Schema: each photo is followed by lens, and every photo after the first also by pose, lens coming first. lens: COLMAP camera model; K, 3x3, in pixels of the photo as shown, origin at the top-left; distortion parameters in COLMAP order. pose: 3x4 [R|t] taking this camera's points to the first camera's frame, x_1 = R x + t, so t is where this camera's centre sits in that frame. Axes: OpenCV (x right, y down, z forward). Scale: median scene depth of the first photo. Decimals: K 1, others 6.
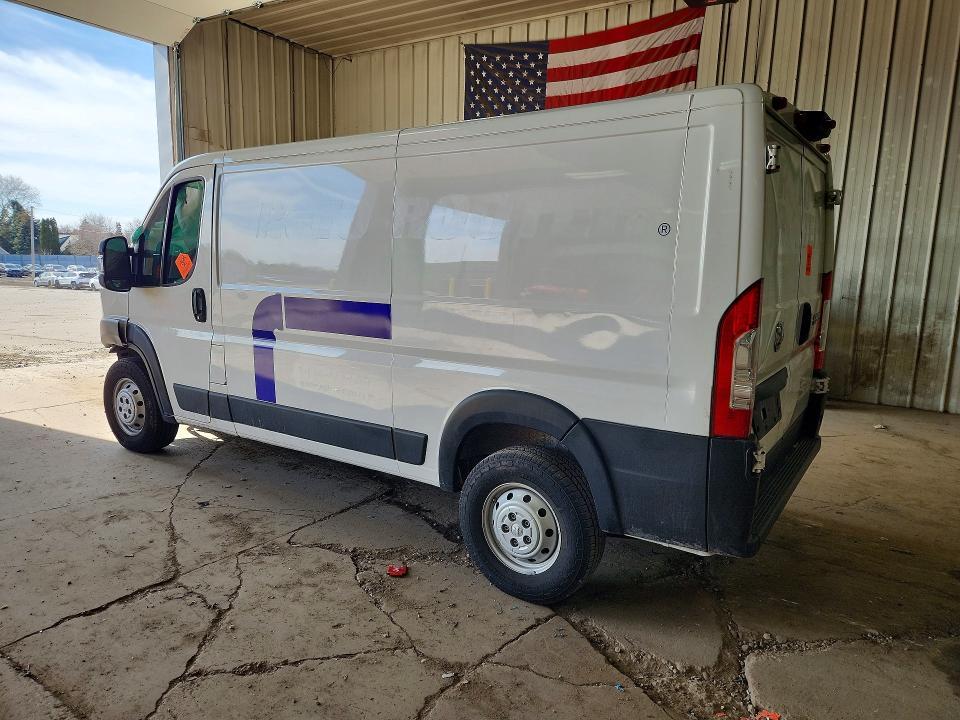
lens RADIAL K [[689.4, 0, 480.0], [0, 689.4, 360.0], [0, 0, 1]] dist [0.033712, 0.001051]
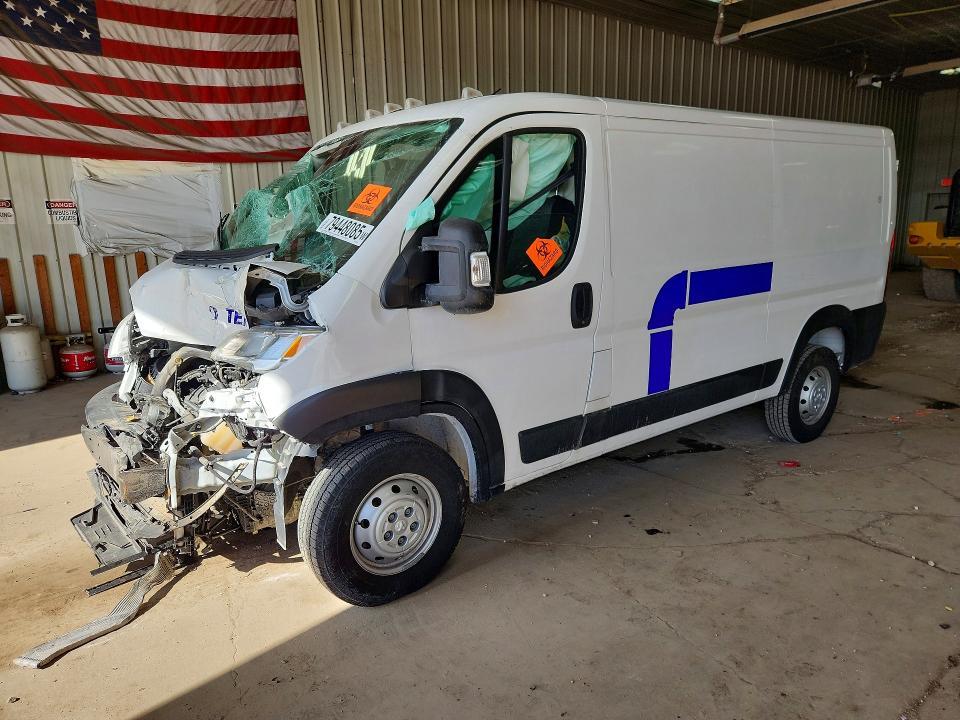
lens RADIAL K [[681.8, 0, 480.0], [0, 681.8, 360.0], [0, 0, 1]] dist [0.011153, 0.003612]
pose [[0.294047, -0.212118, 0.931956, -1.243378], [0.195332, 0.967820, 0.158650, -0.175501], [-0.935618, 0.135391, 0.326018, 0.938910]]
